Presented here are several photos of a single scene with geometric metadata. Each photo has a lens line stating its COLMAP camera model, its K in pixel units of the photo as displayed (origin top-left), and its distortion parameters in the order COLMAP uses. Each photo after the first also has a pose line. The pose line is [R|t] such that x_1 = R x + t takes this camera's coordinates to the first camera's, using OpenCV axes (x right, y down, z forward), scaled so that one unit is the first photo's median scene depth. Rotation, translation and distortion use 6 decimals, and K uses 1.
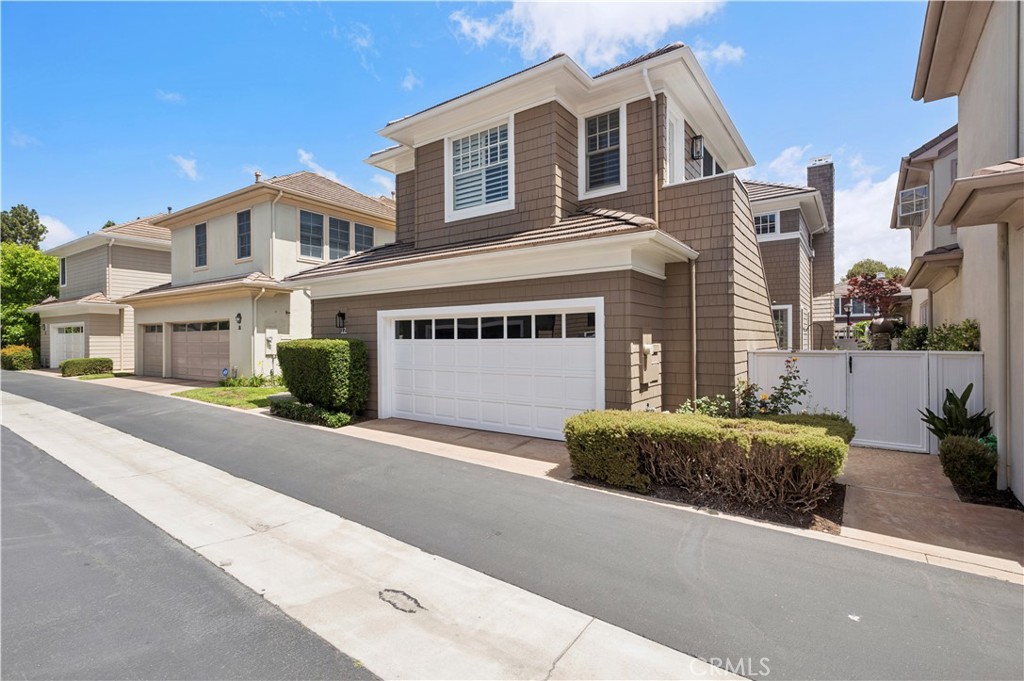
lens RADIAL K [[472.7, 0, 518.3], [0, 472.7, 340.6], [0, 0, 1]] dist [-0.000790, -0.000122]
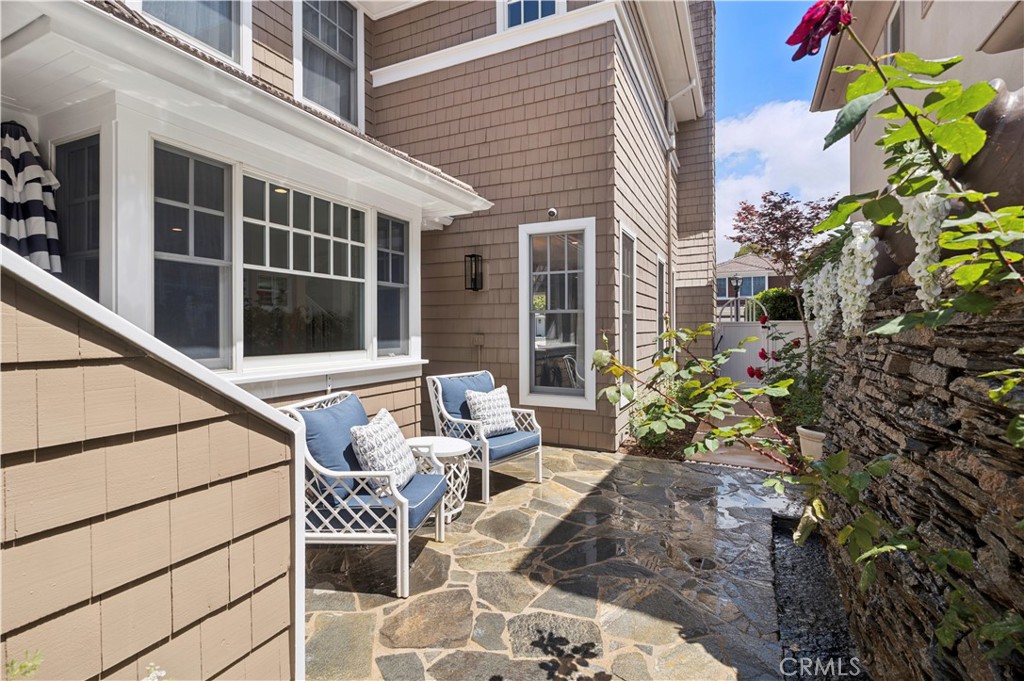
lens RADIAL K [[472.7, 0, 511.6], [0, 472.7, 335.7], [0, 0, 1]] dist [-0.000790, -0.000122]
pose [[0.983904, -0.005978, 0.178599, 0.357585], [0.002941, 0.999847, 0.017264, 0.001720], [-0.178675, -0.016461, 0.983770, 0.528649]]
